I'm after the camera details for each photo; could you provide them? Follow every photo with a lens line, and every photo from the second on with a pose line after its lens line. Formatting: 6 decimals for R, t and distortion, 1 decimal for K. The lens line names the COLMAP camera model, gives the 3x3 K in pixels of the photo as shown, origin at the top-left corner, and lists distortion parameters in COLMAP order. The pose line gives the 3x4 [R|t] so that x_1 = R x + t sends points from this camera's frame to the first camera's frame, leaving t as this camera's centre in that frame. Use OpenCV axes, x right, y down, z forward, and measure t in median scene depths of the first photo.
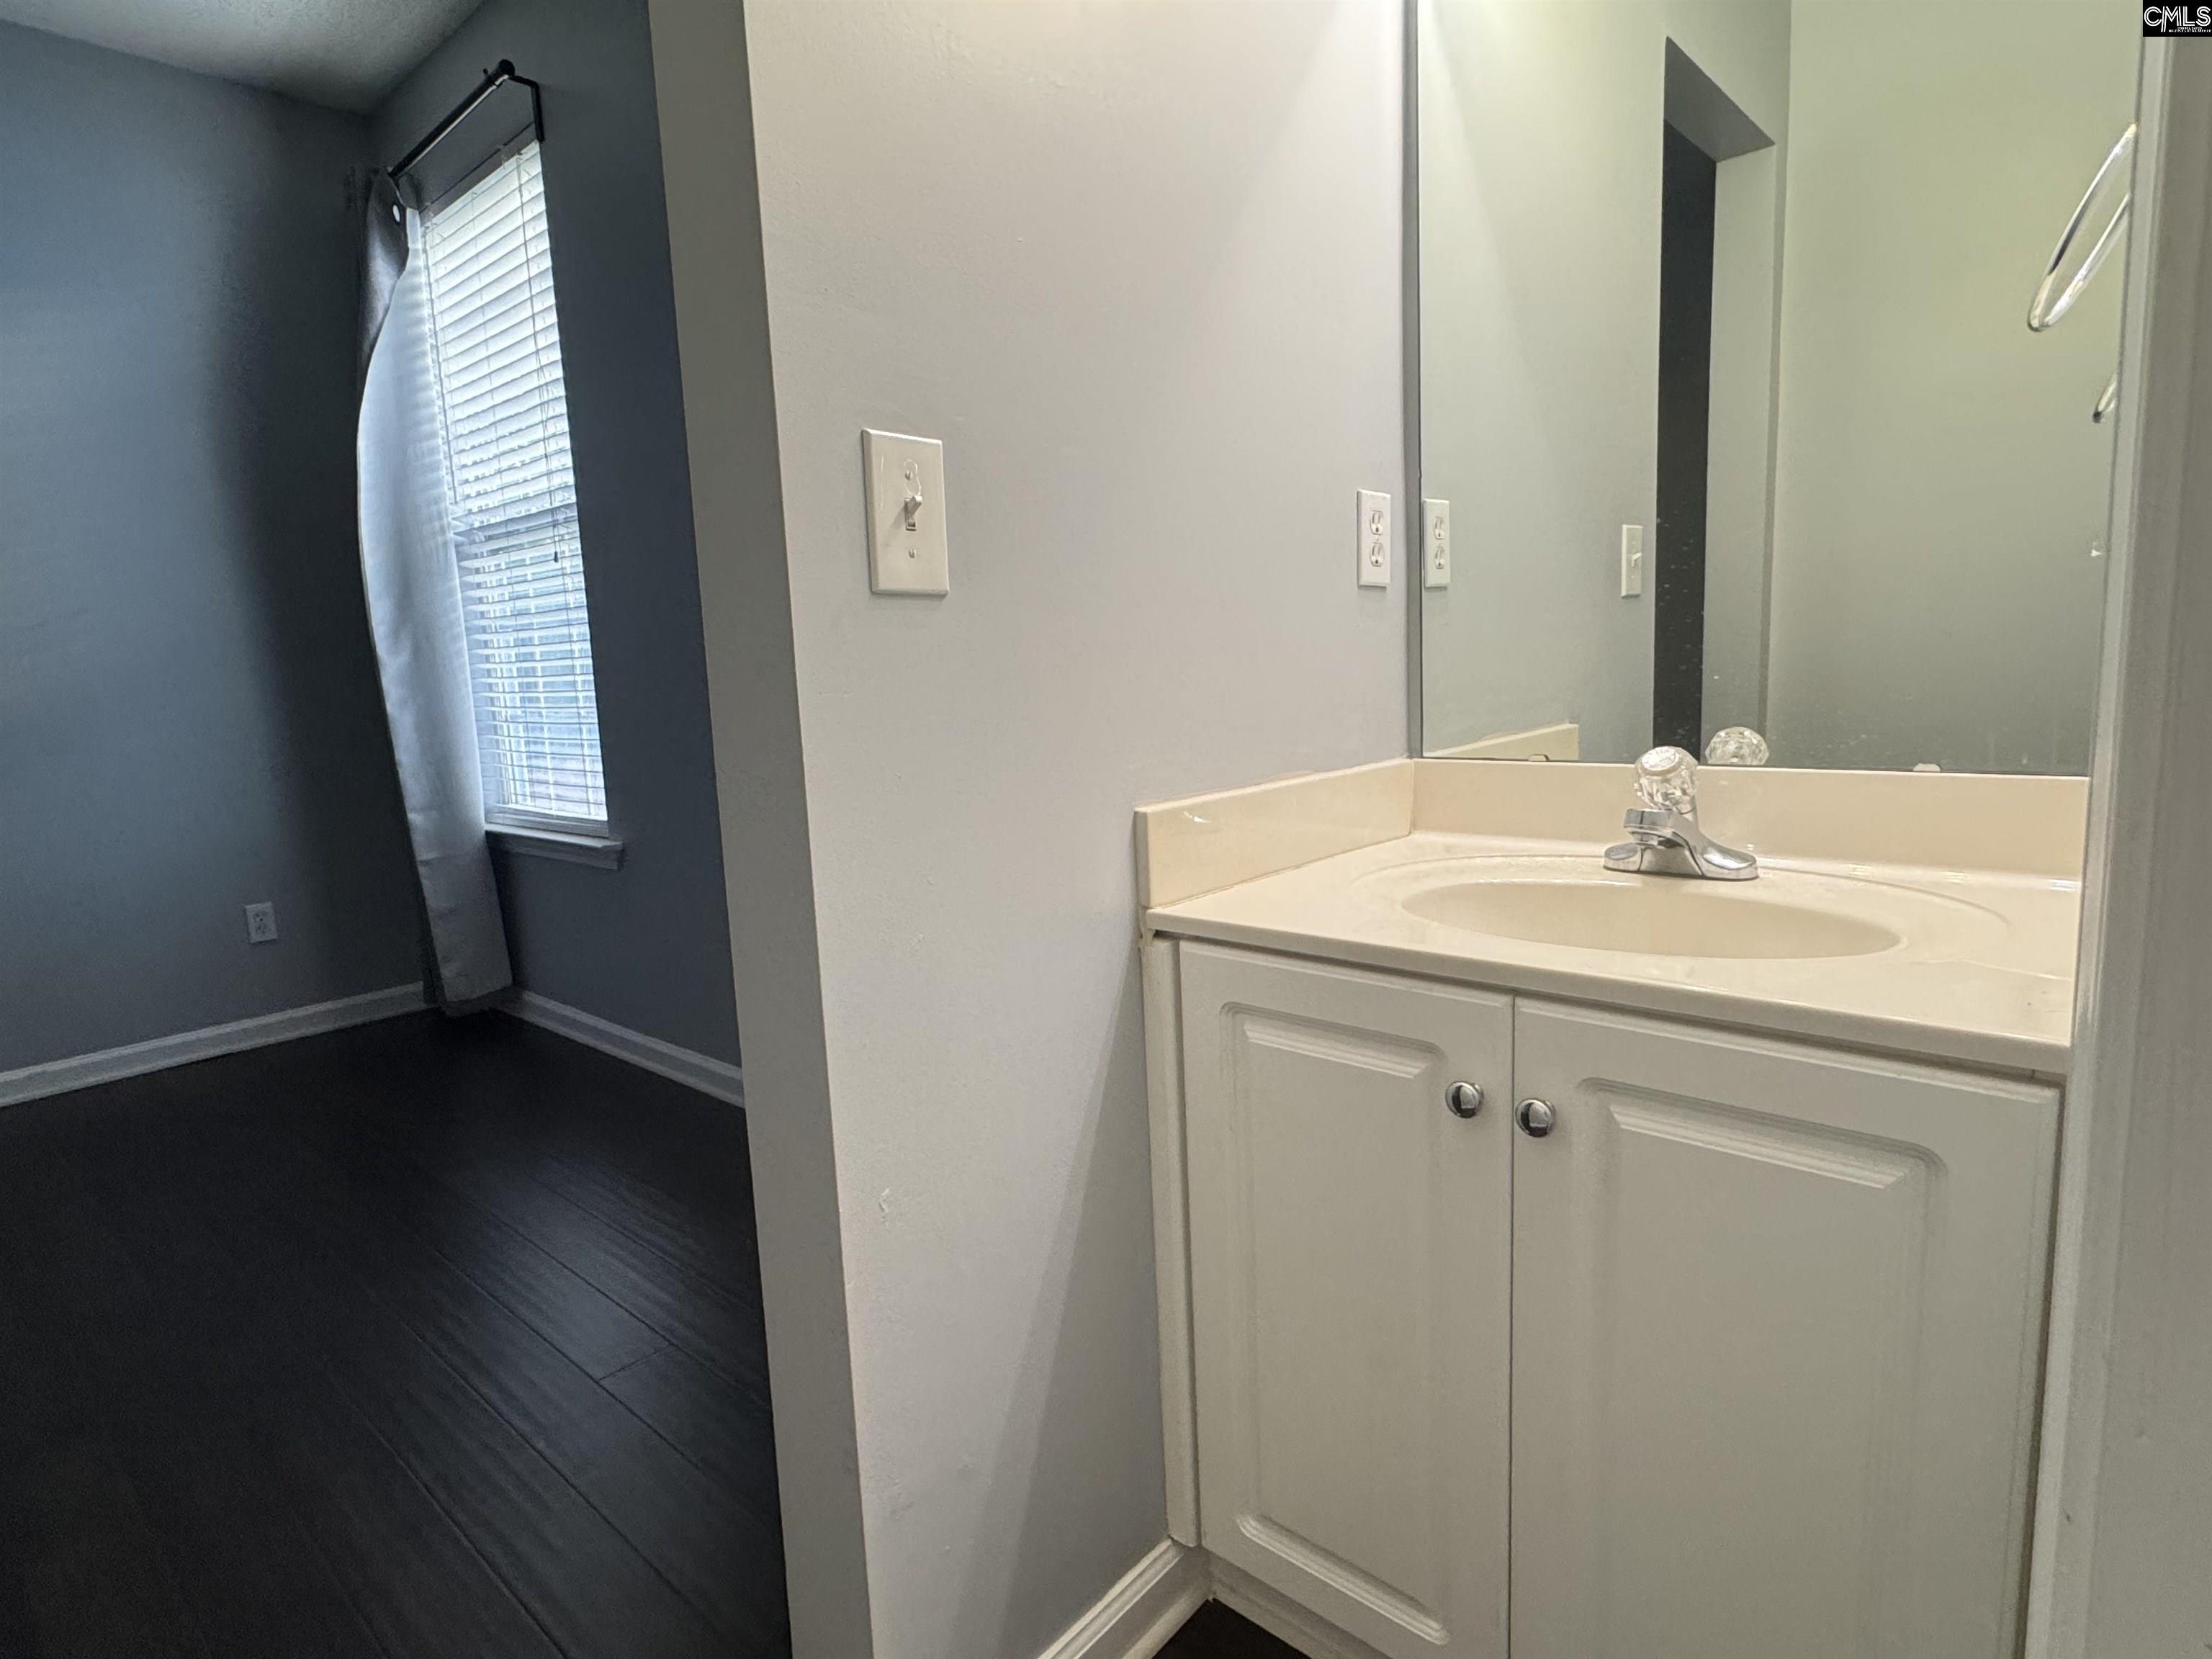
lens RADIAL K [[1201.3, 0, 1139.2], [0, 1201.3, 819.8], [0, 0, 1]] dist [-0.015739, 0.017274]
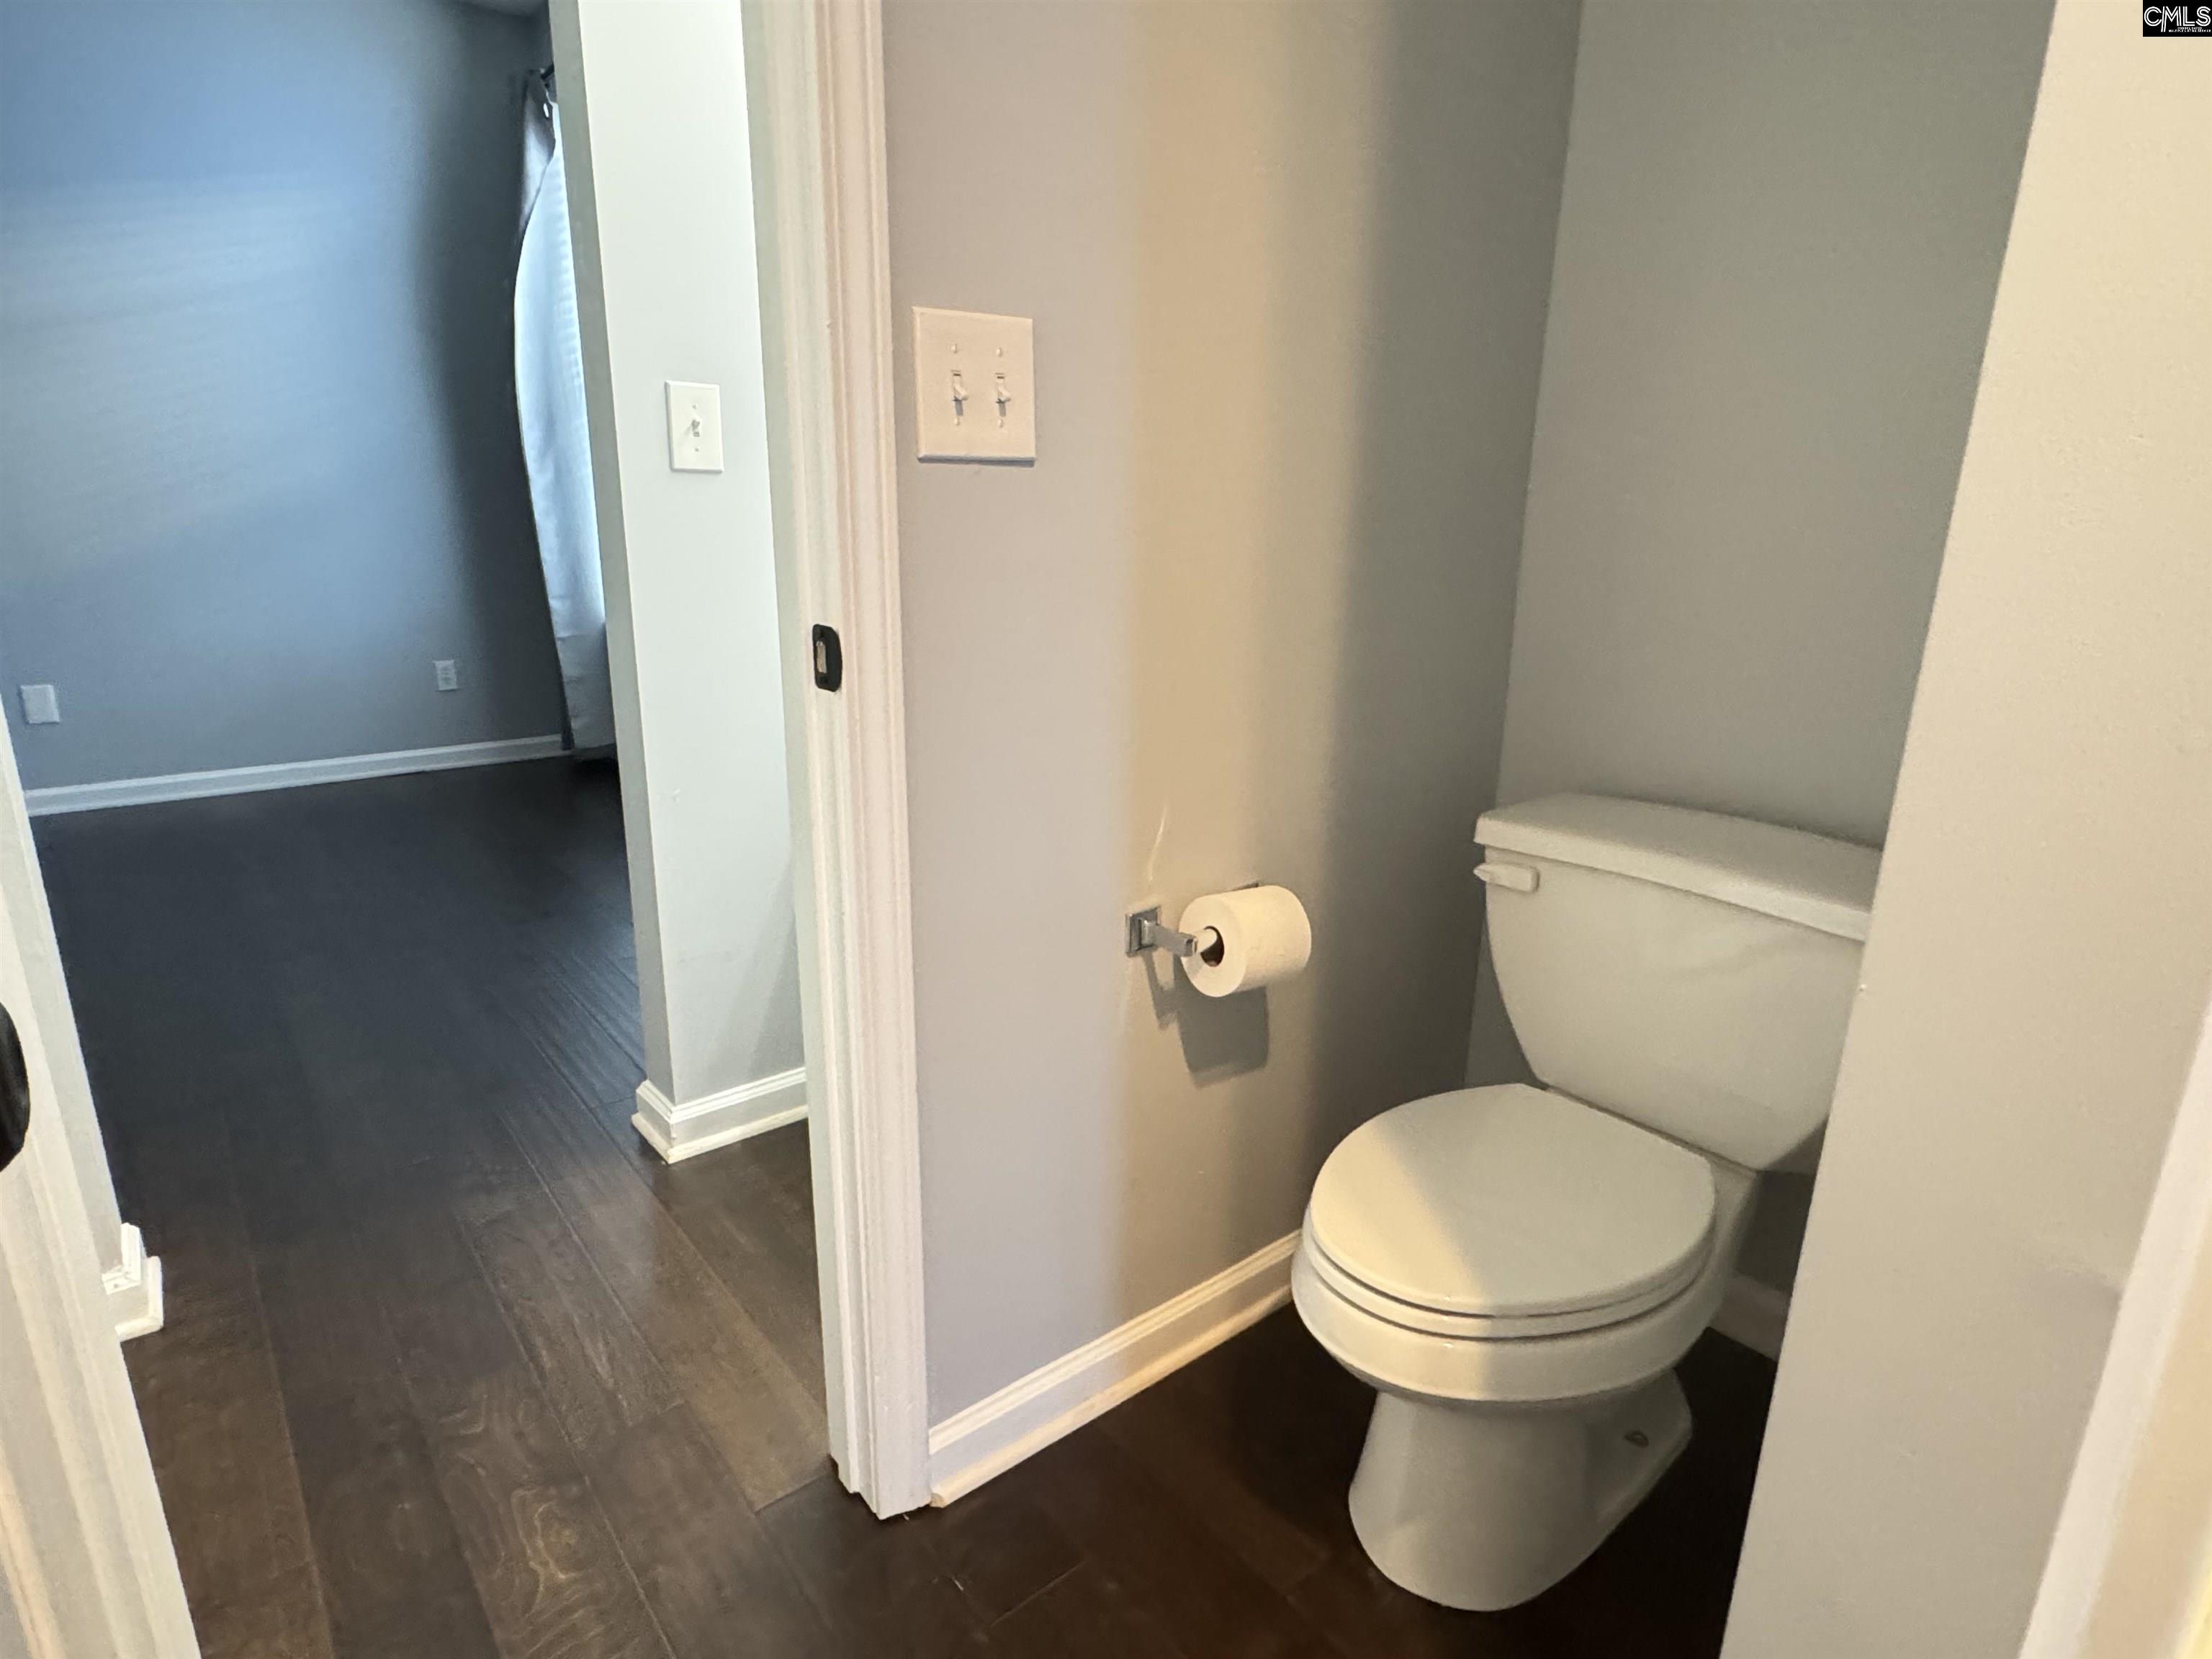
lens RADIAL K [[1201.3, 0, 1139.2], [0, 1201.3, 819.8], [0, 0, 1]] dist [-0.015739, 0.017274]
pose [[0.987078, 0.095401, -0.128749, 0.210631], [-0.078950, 0.988712, 0.127337, 0.014952], [0.139444, -0.115527, 0.983468, -0.214572]]
